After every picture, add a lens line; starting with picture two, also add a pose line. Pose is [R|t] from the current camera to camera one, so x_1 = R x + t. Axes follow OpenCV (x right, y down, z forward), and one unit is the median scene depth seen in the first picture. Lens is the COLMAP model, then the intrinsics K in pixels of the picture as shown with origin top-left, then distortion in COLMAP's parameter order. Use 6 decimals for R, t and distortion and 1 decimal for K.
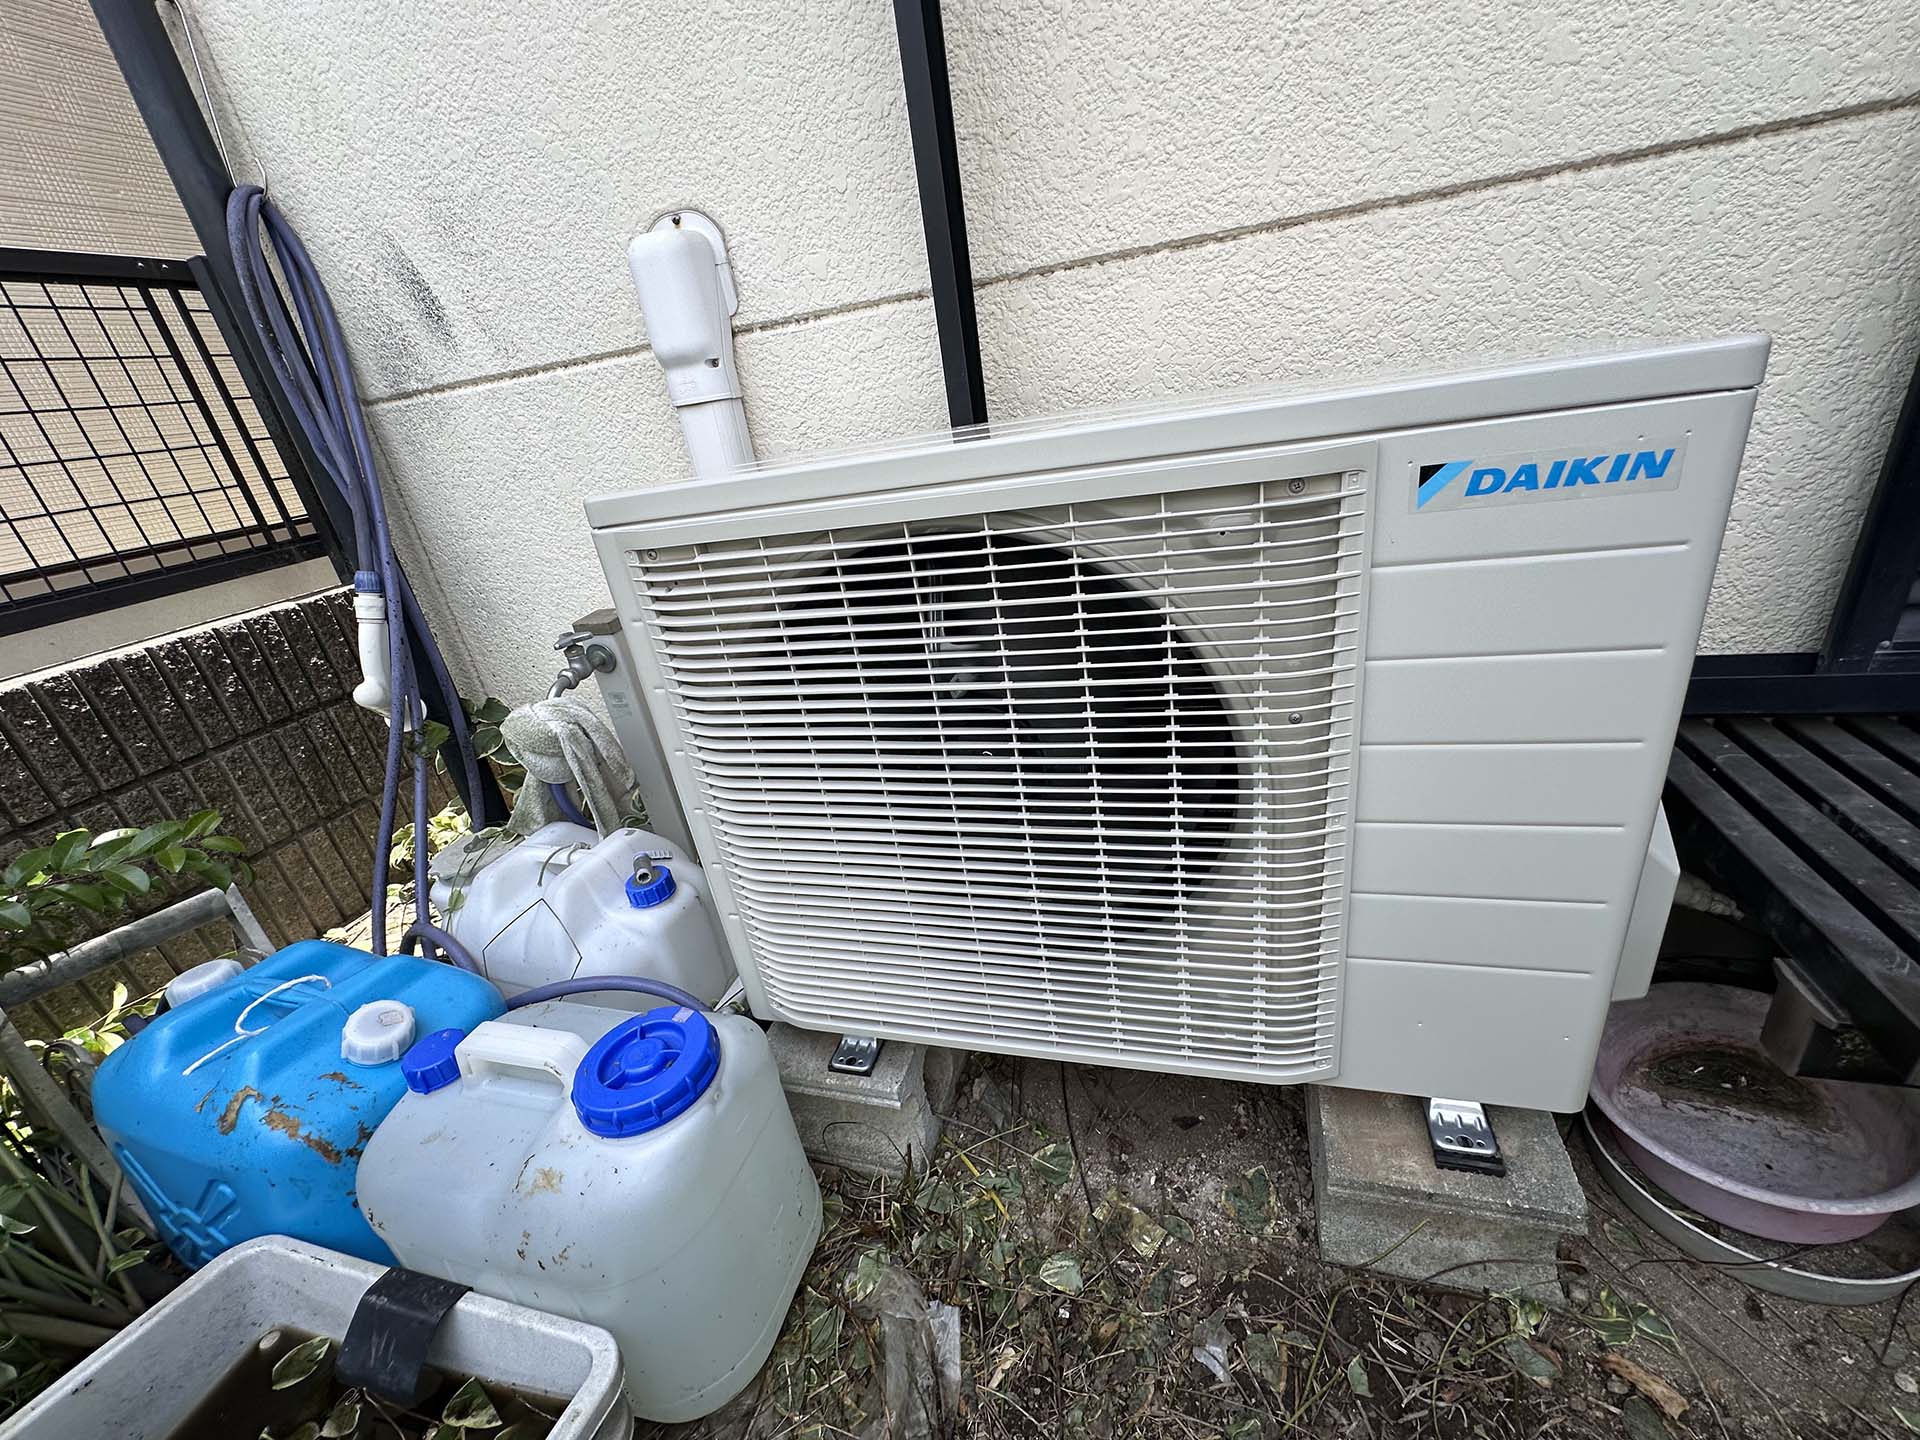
lens RADIAL K [[772.4, 0, 948.9], [0, 772.4, 725.4], [0, 0, 1]] dist [-0.000597, -0.000055]
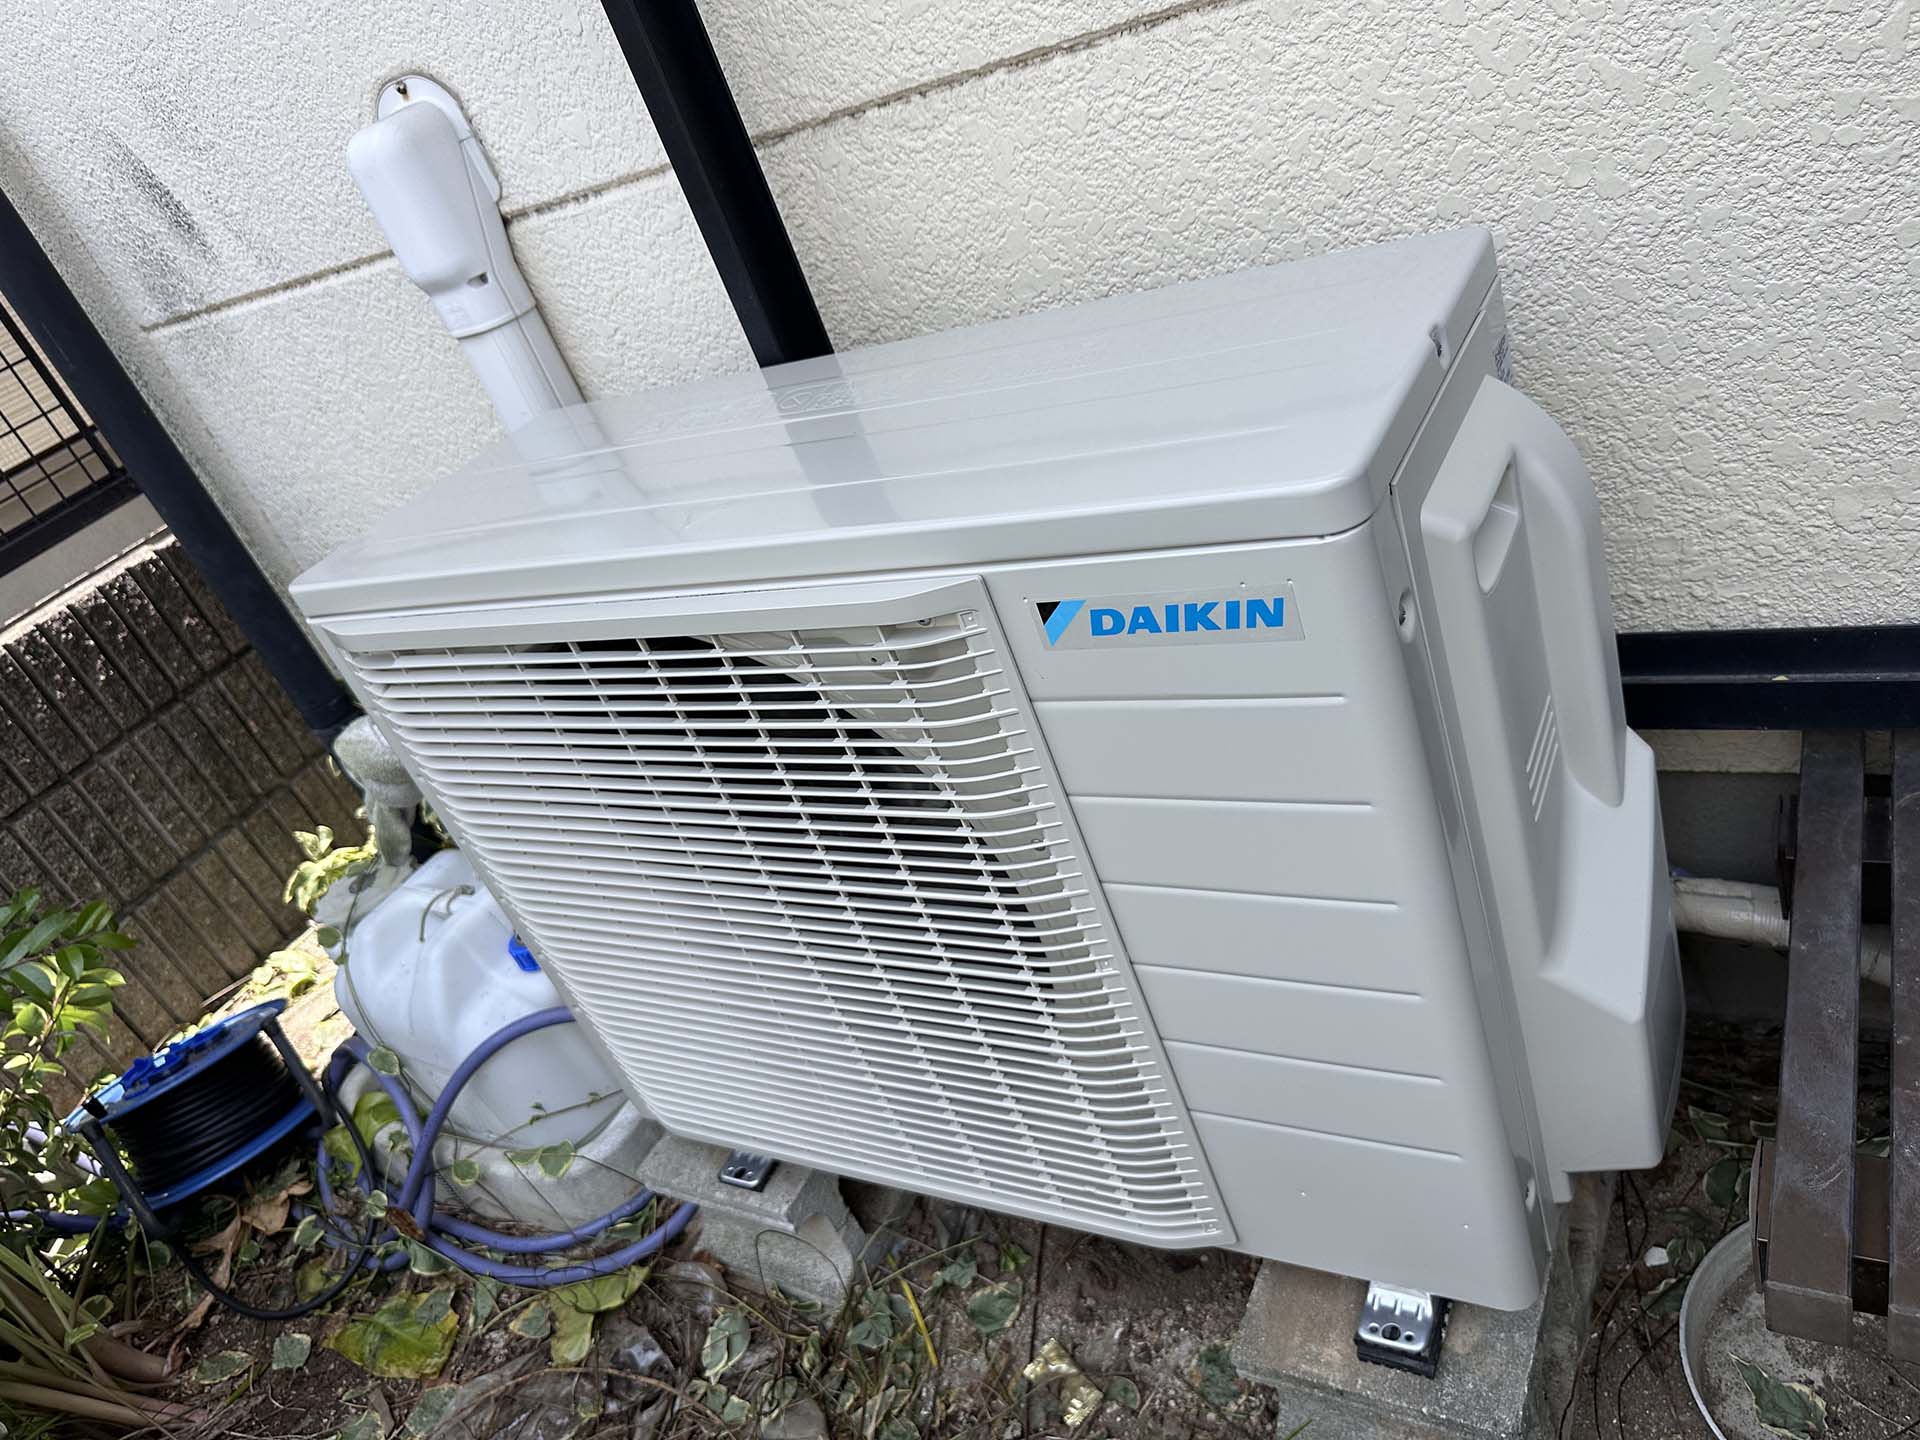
lens RADIAL K [[1396.9, 0, 950.5], [0, 1396.9, 720.5], [0, 0, 1]] dist [-0.008919, -0.001931]
pose [[0.959544, -0.050816, -0.276935, 0.549939], [0.102035, 0.979479, 0.173810, -0.285137], [0.262419, -0.195035, 0.945038, -0.254402]]
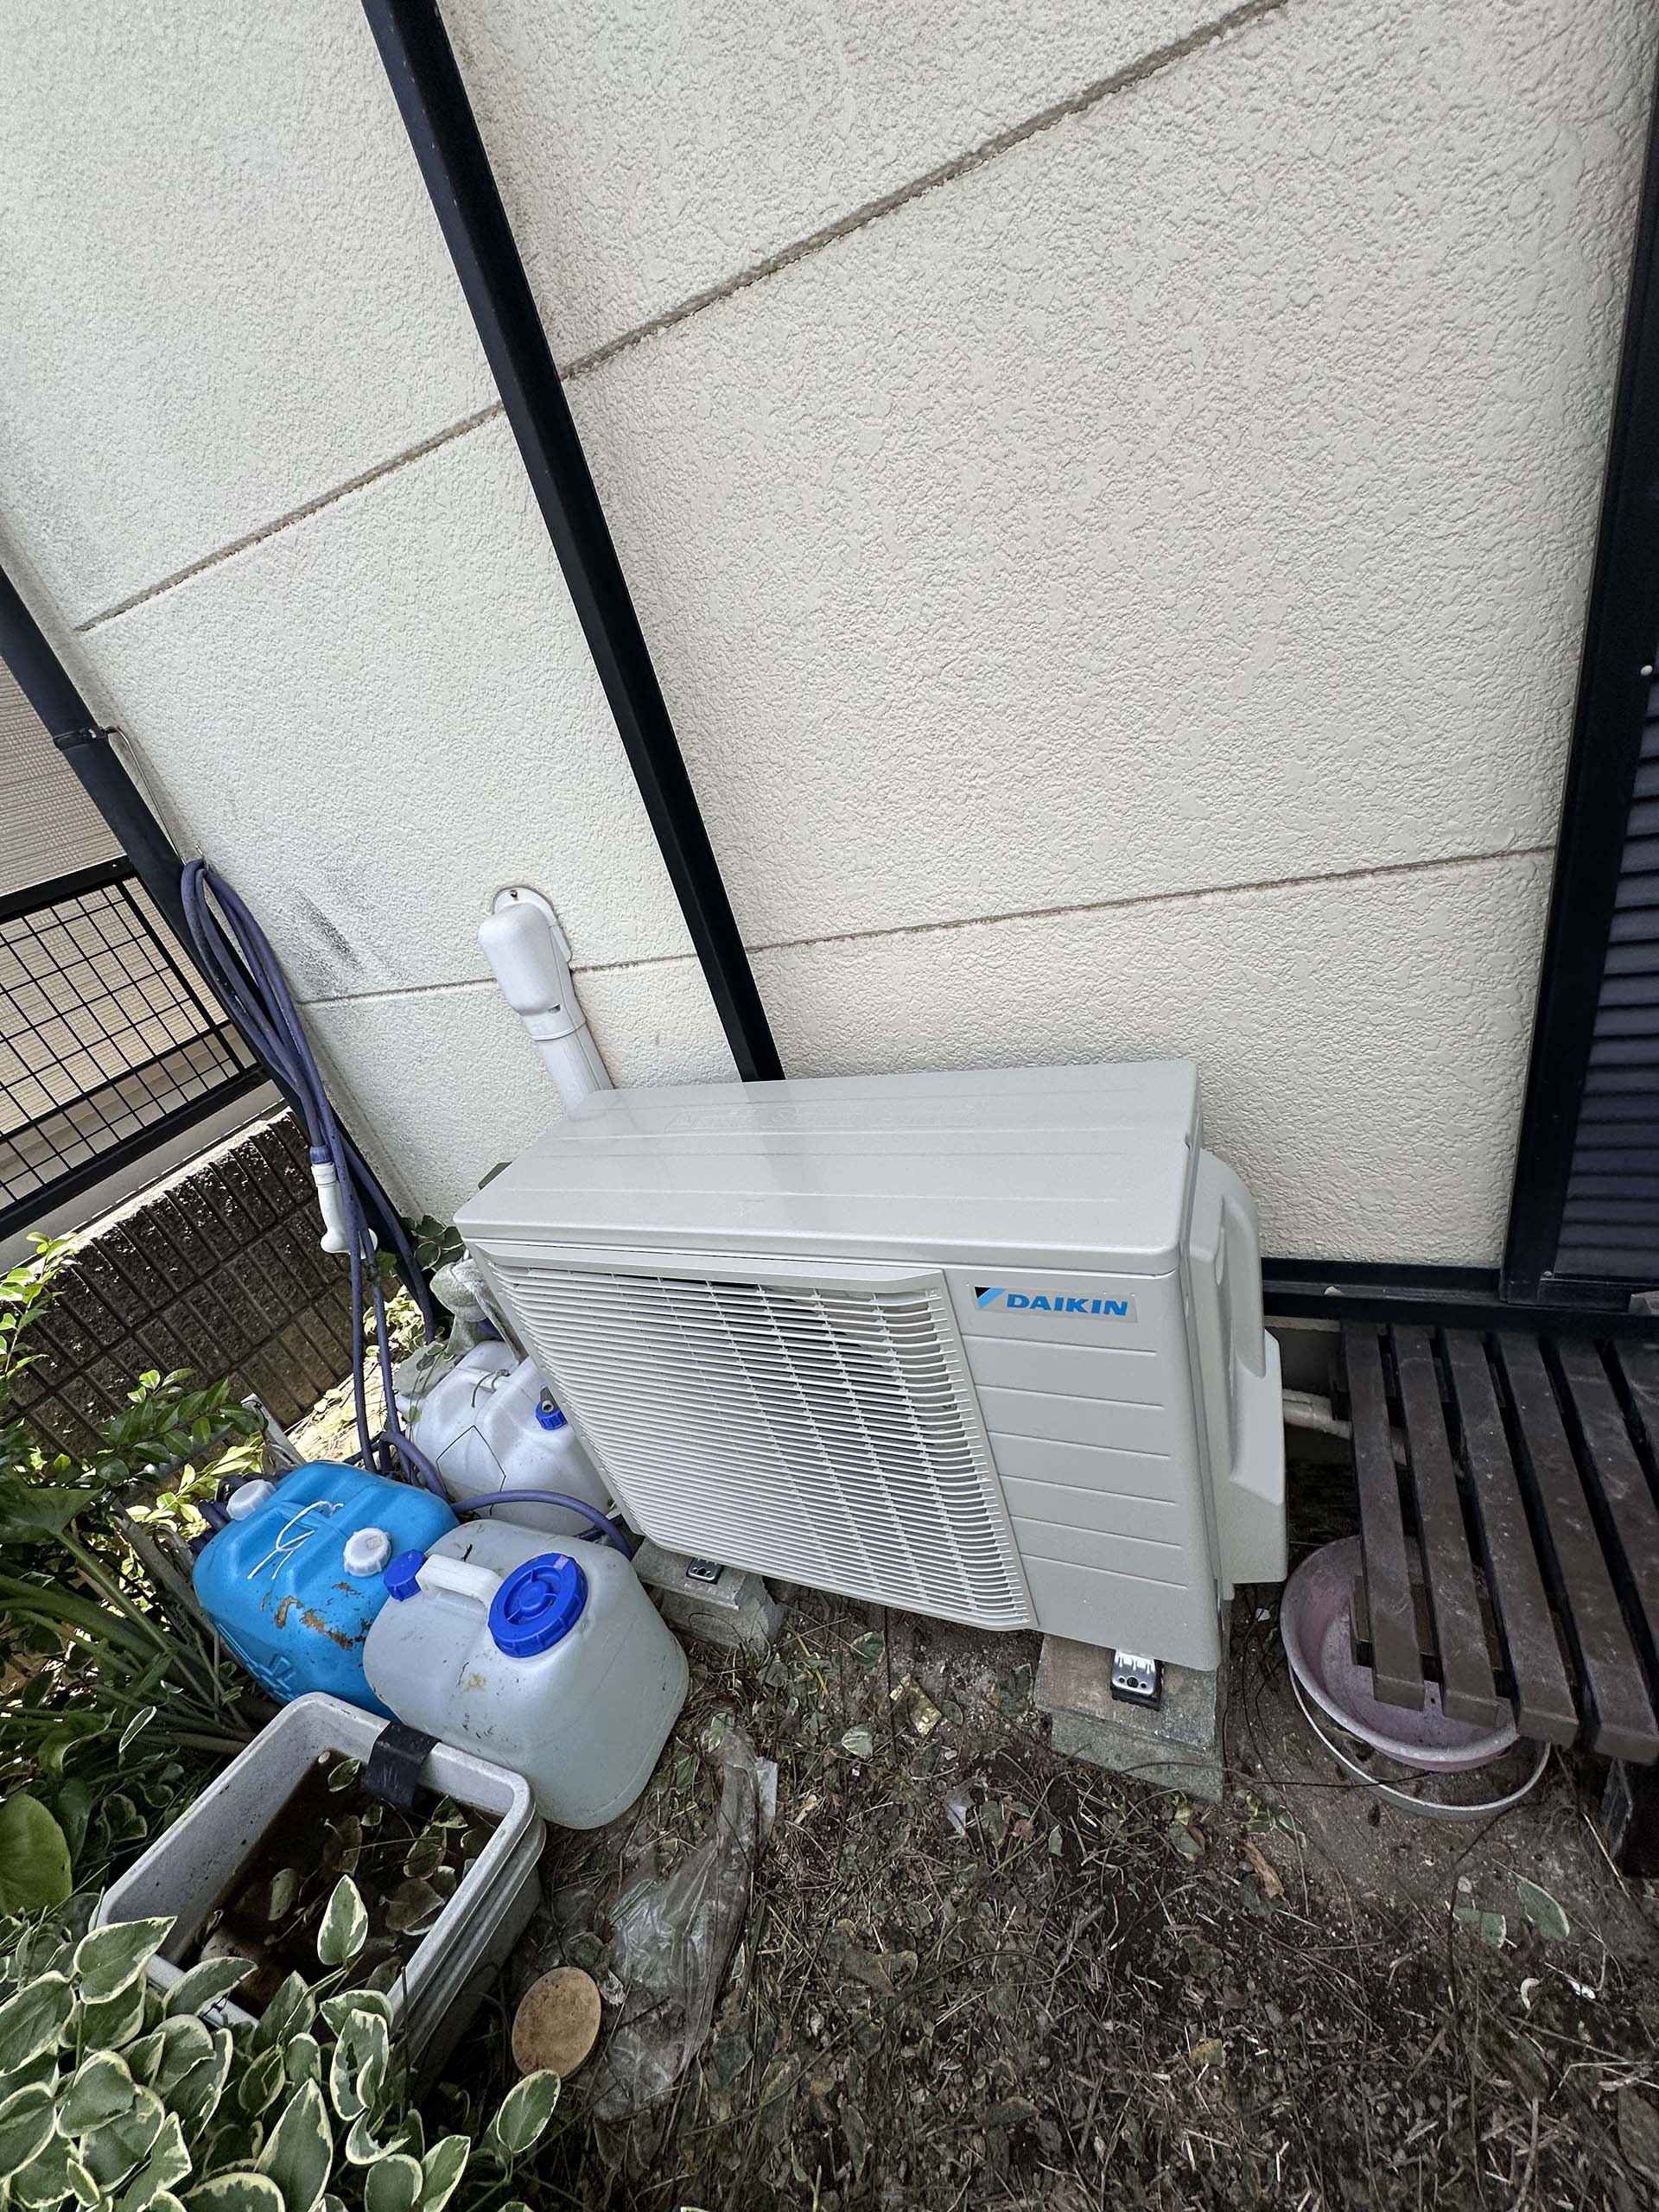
lens RADIAL K [[889.8, 0, 815.9], [0, 889.8, 1102.4], [0, 0, 1]] dist [-0.000597, -0.000055]
pose [[0.986076, -0.050842, -0.158331, 0.356779], [0.067490, 0.992532, 0.101610, -0.511947], [0.151983, -0.110881, 0.982144, -0.366543]]
